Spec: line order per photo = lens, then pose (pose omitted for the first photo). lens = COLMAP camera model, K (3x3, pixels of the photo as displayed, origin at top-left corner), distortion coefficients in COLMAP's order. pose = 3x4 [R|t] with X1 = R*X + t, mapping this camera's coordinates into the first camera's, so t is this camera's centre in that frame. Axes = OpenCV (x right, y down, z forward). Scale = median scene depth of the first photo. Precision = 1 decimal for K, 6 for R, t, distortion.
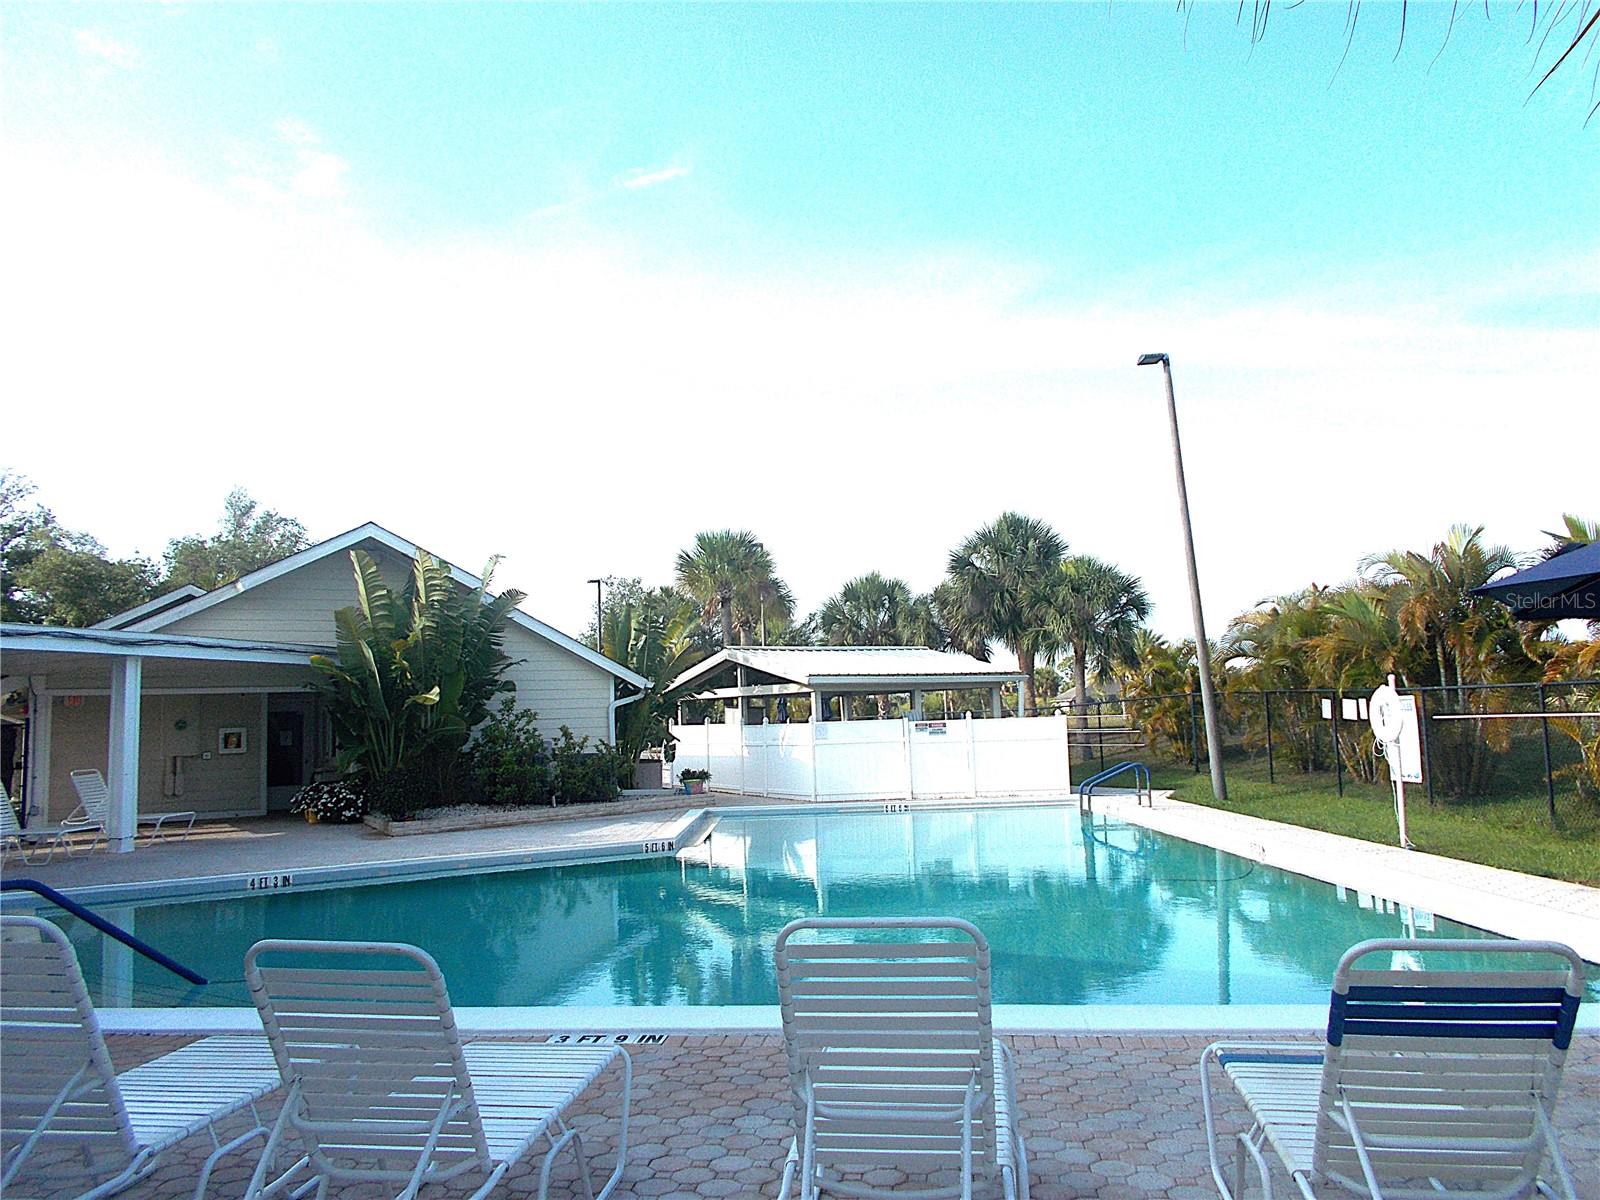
lens RADIAL K [[1218.1, 0, 800.0], [0, 1218.1, 600.0], [0, 0, 1]] dist [-0.006791, -0.006670]
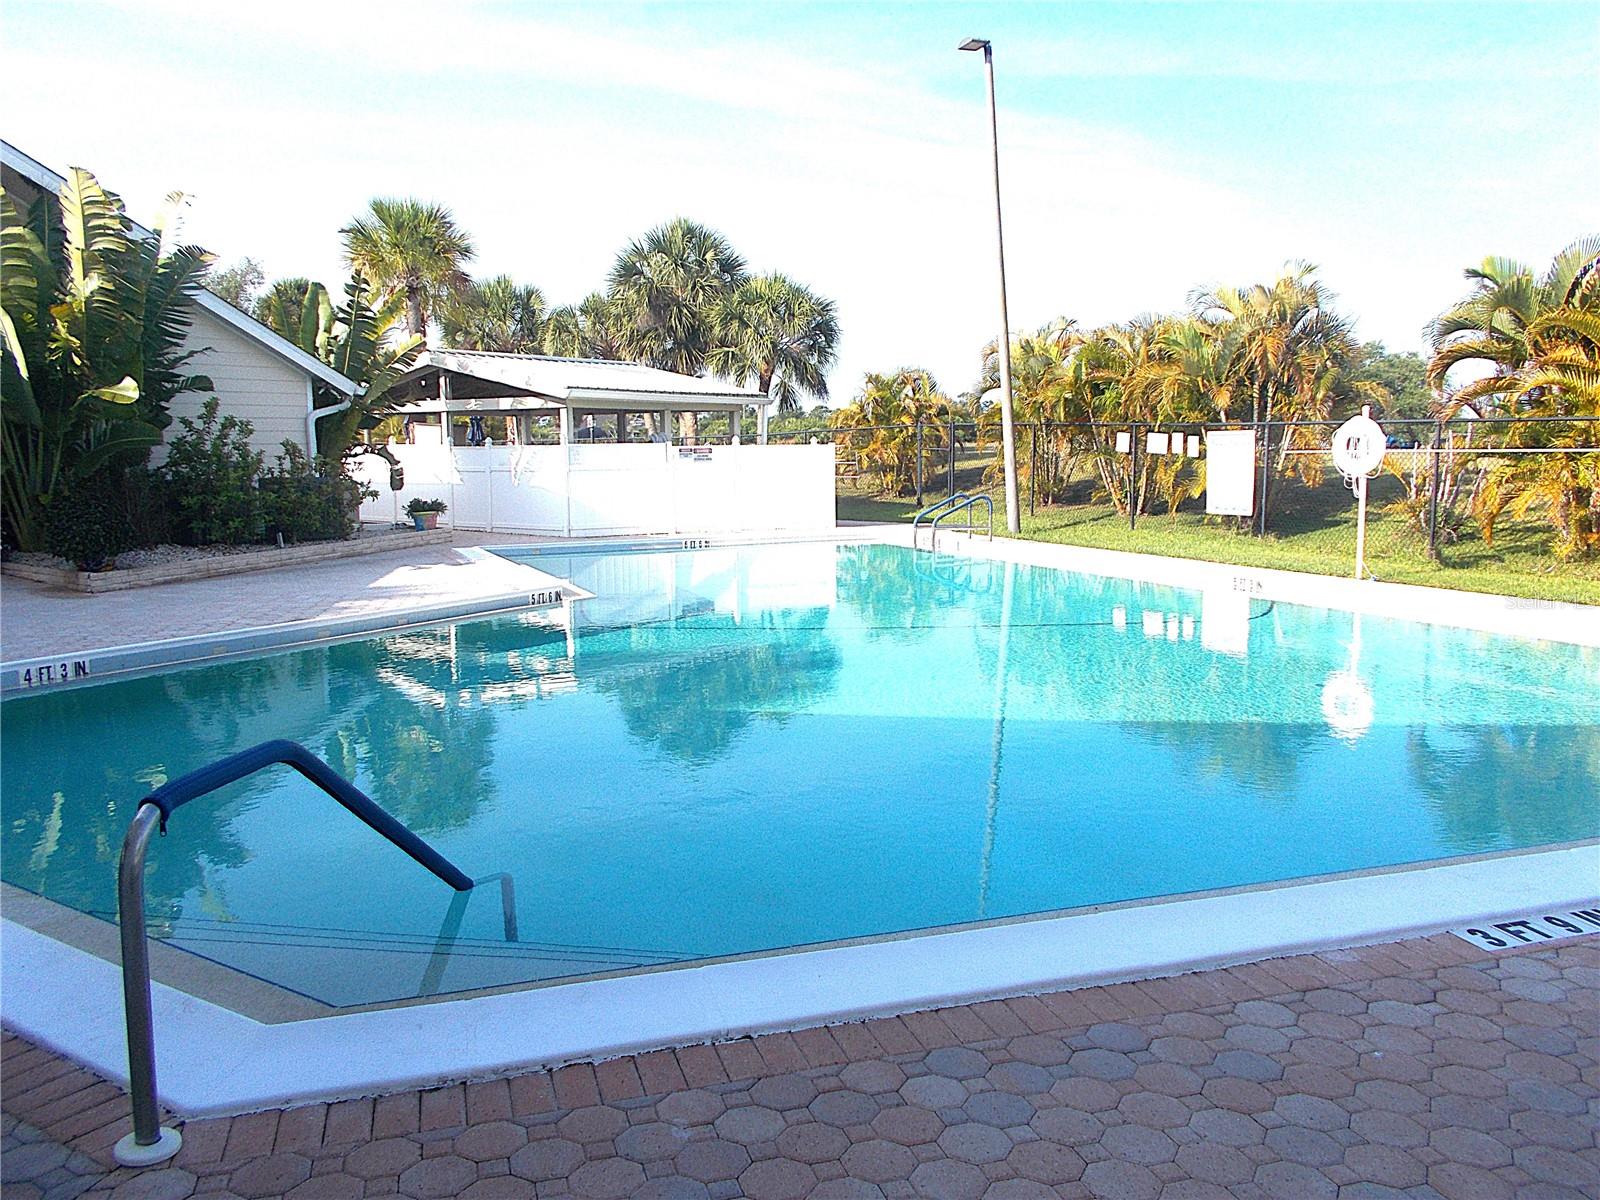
lens RADIAL K [[1218.1, 0, 800.0], [0, 1218.1, 600.0], [0, 0, 1]] dist [-0.006791, -0.006670]
pose [[0.908976, -0.028896, 0.415845, -0.194709], [-0.061747, 0.977256, 0.202876, 0.024876], [-0.412250, -0.210086, 0.886518, 0.164922]]
